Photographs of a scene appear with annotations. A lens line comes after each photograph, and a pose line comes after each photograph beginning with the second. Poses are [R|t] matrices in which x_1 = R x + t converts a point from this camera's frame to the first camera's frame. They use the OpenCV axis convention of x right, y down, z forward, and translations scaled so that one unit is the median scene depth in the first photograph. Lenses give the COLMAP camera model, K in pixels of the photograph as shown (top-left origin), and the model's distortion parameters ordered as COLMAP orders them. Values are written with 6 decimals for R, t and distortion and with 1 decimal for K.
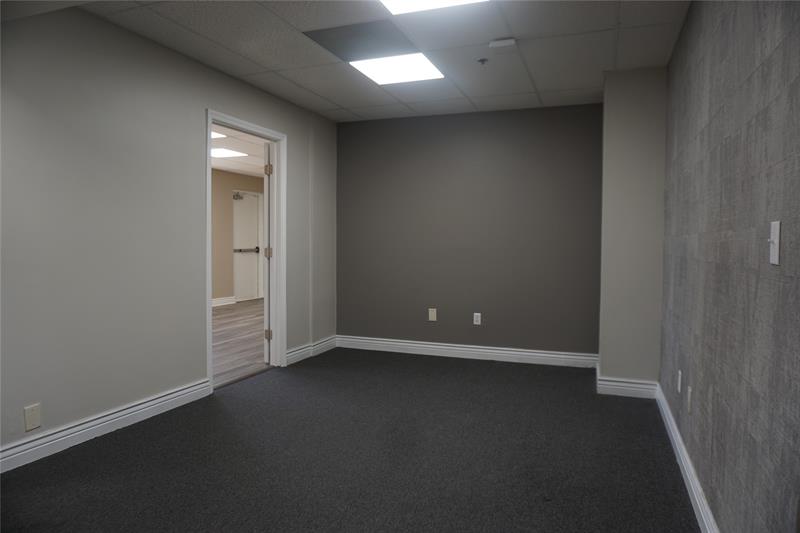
lens RADIAL K [[535.1, 0, 403.5], [0, 535.1, 266.6], [0, 0, 1]] dist [-0.033573, 0.011248]
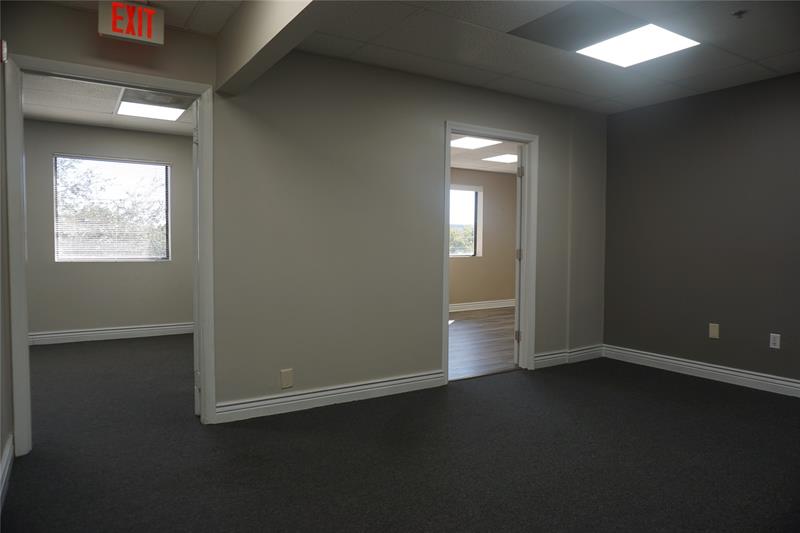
lens RADIAL K [[535.1, 0, 402.6], [0, 535.1, 261.7], [0, 0, 1]] dist [-0.033573, 0.011248]
pose [[0.803603, 0.013861, -0.595004, 0.169306], [-0.023281, 0.999696, -0.008155, 0.001184], [0.594710, 0.020405, 0.803681, 0.060266]]
